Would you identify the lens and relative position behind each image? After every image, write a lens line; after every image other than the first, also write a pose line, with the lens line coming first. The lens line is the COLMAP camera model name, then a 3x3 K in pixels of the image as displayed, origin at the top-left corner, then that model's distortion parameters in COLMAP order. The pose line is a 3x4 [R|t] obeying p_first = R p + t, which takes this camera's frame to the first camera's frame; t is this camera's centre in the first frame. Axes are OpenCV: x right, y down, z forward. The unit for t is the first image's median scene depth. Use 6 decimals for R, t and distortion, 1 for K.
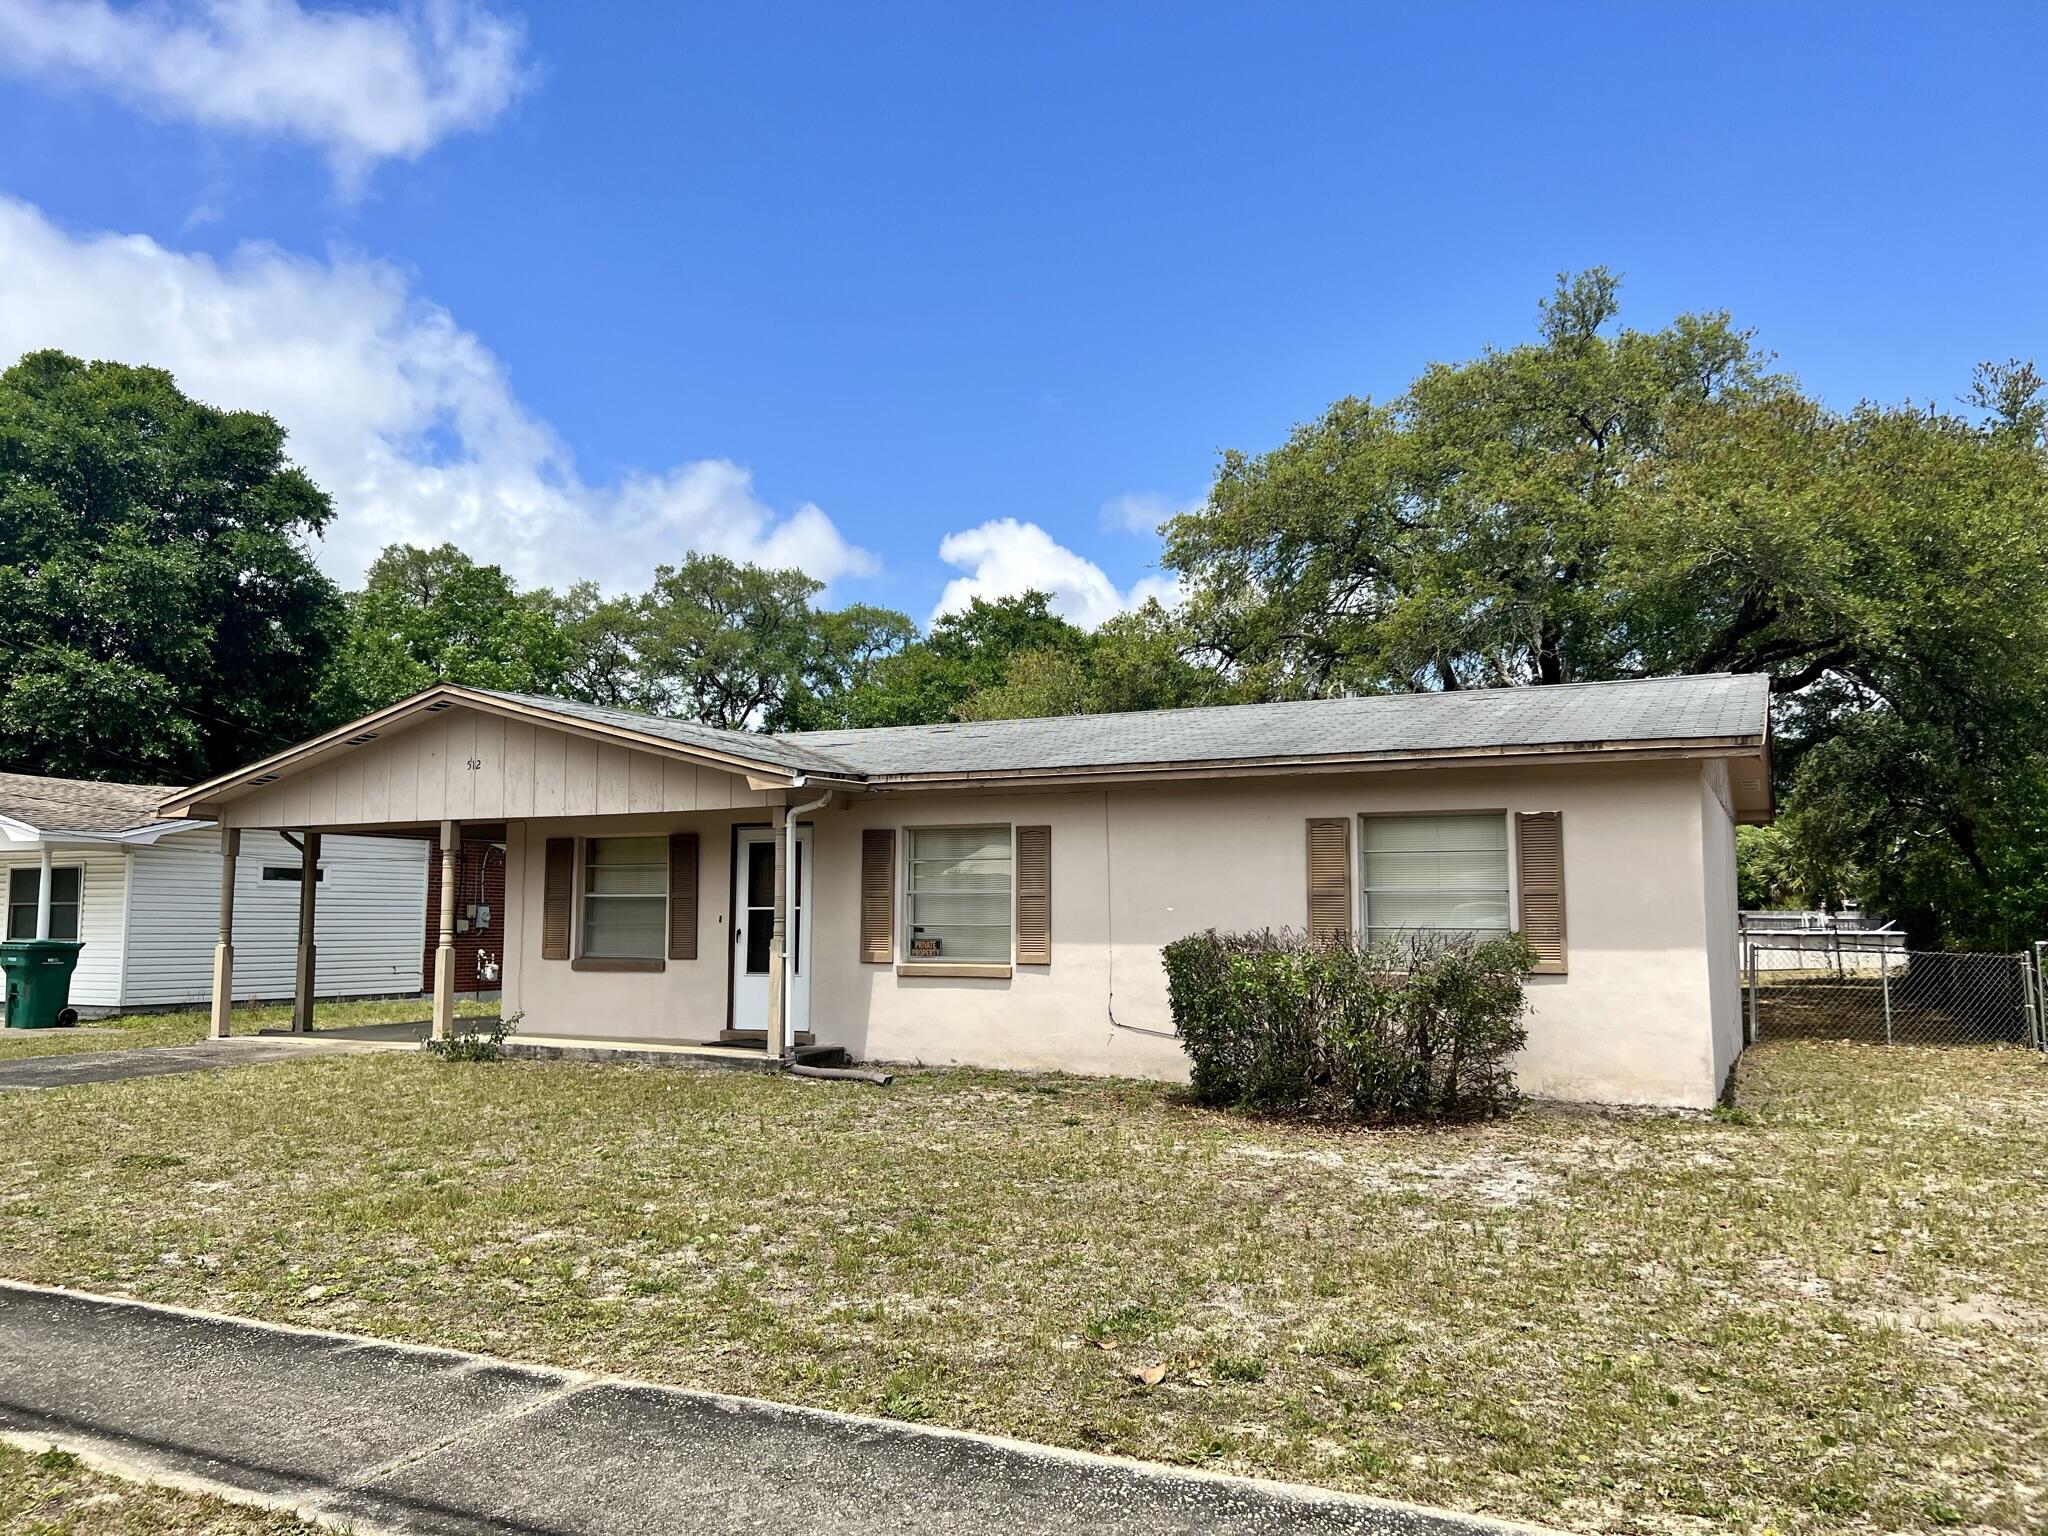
lens RADIAL K [[1578.3, 0, 1024.0], [0, 1578.3, 768.0], [0, 0, 1]] dist [0.125062, -0.187221]
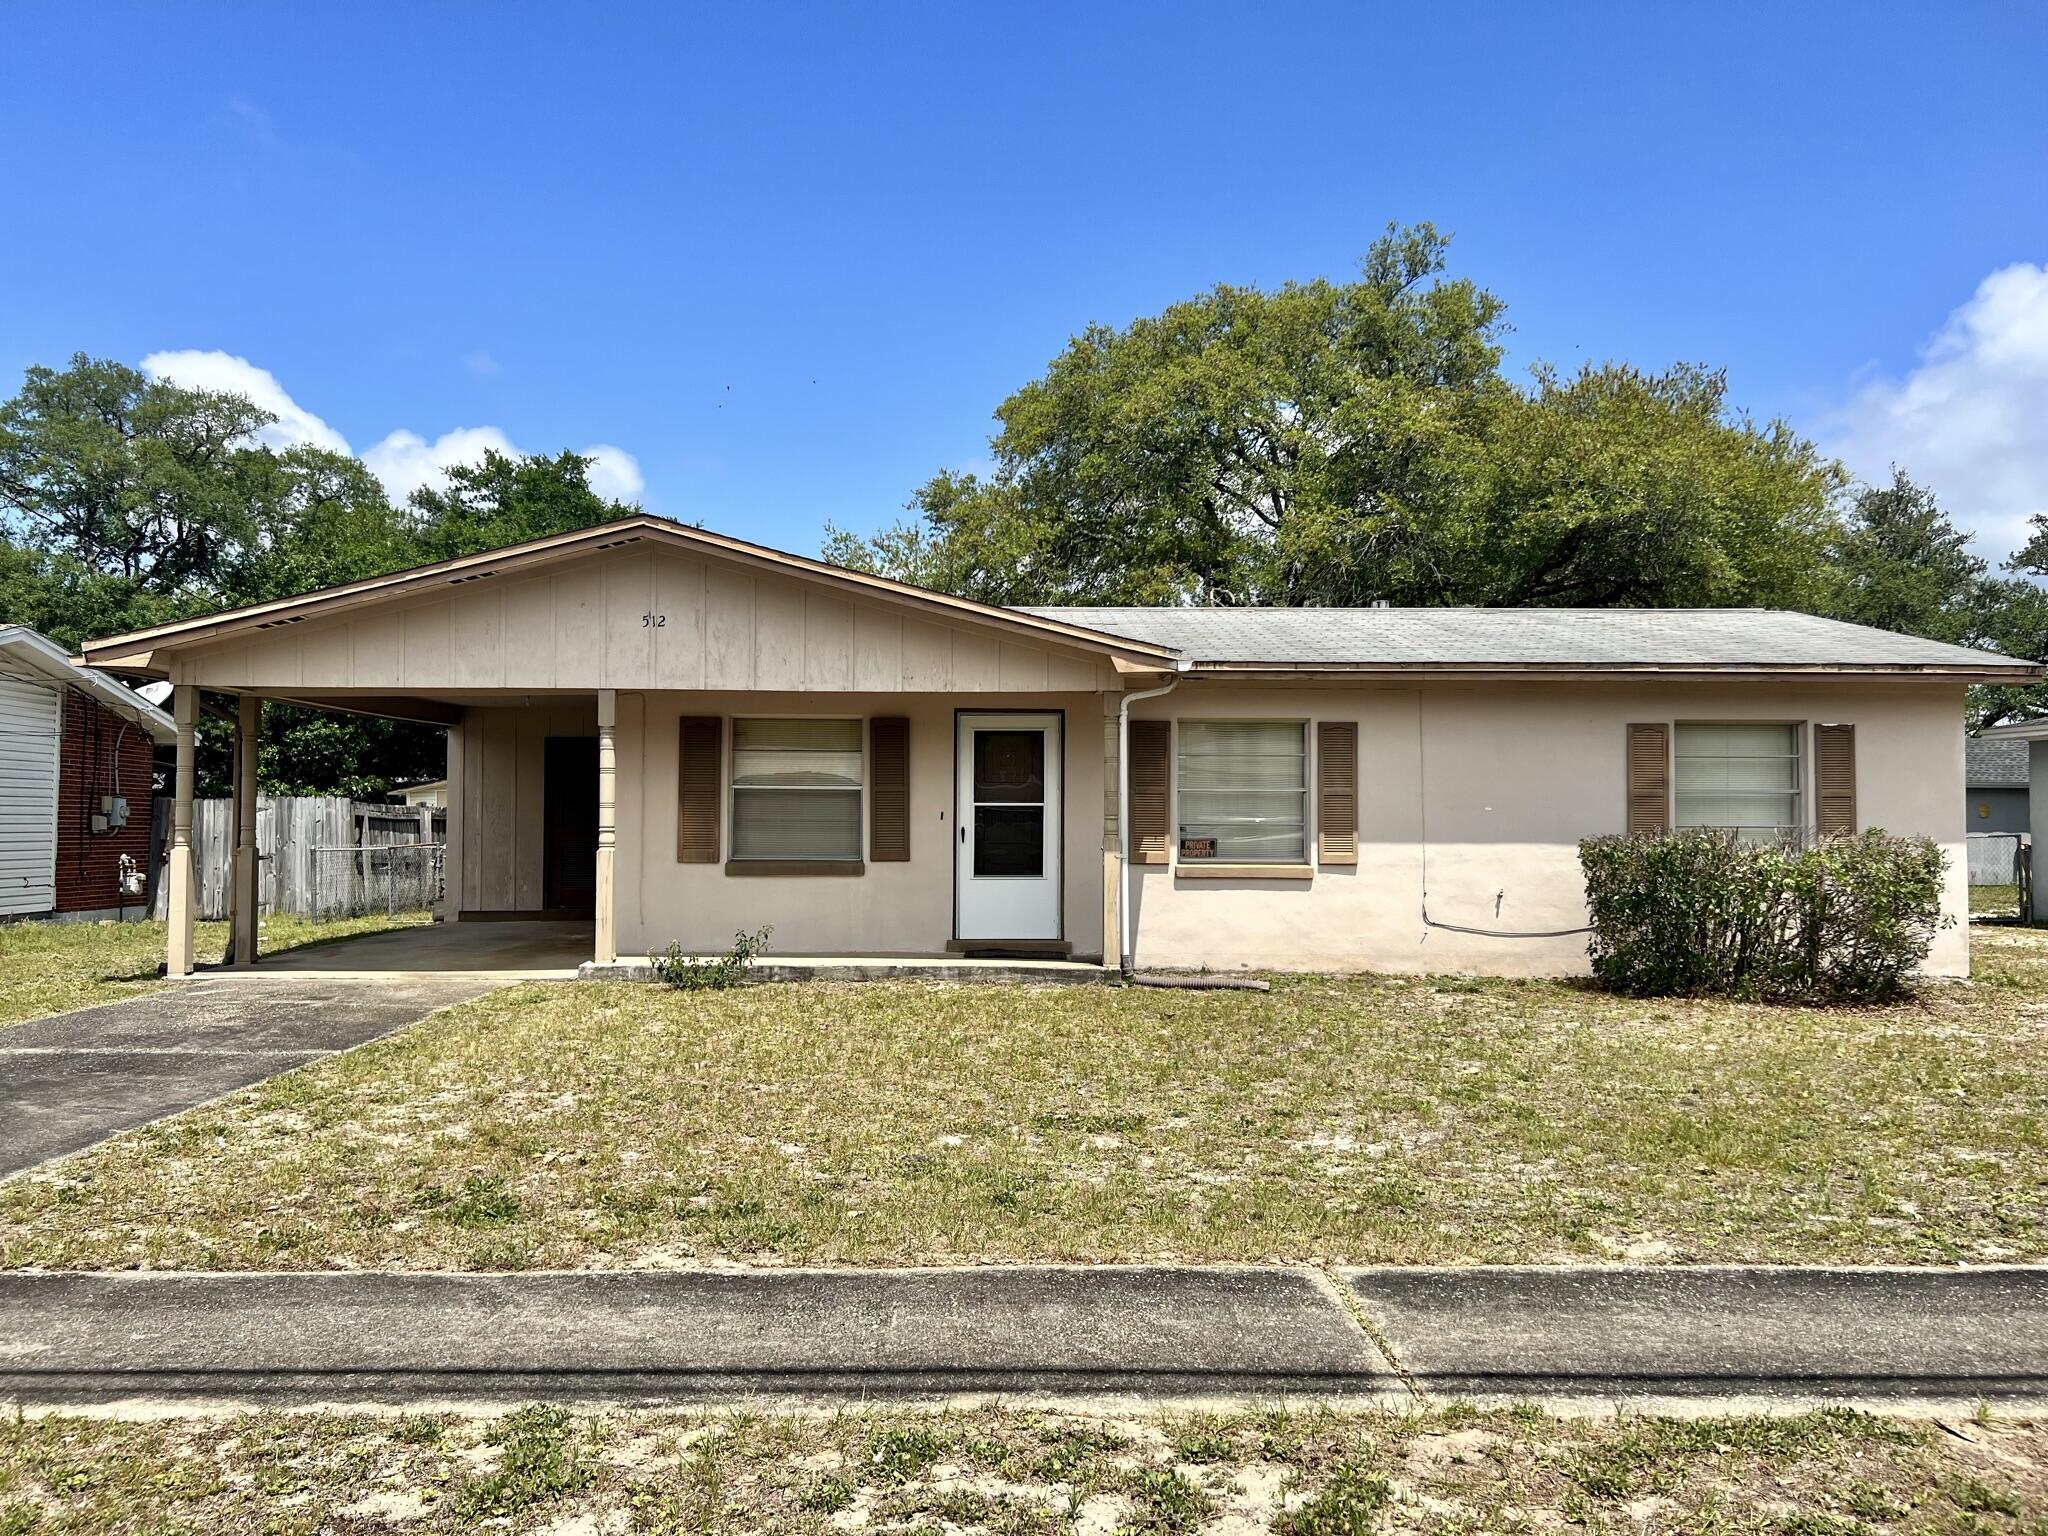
lens RADIAL K [[1578.3, 0, 1024.0], [0, 1578.3, 768.0], [0, 0, 1]] dist [0.125062, -0.187221]
pose [[0.882508, 0.018625, 0.469928, -0.592875], [-0.047792, 0.997594, 0.050215, 0.023791], [-0.467862, -0.066774, 0.881275, 0.221150]]
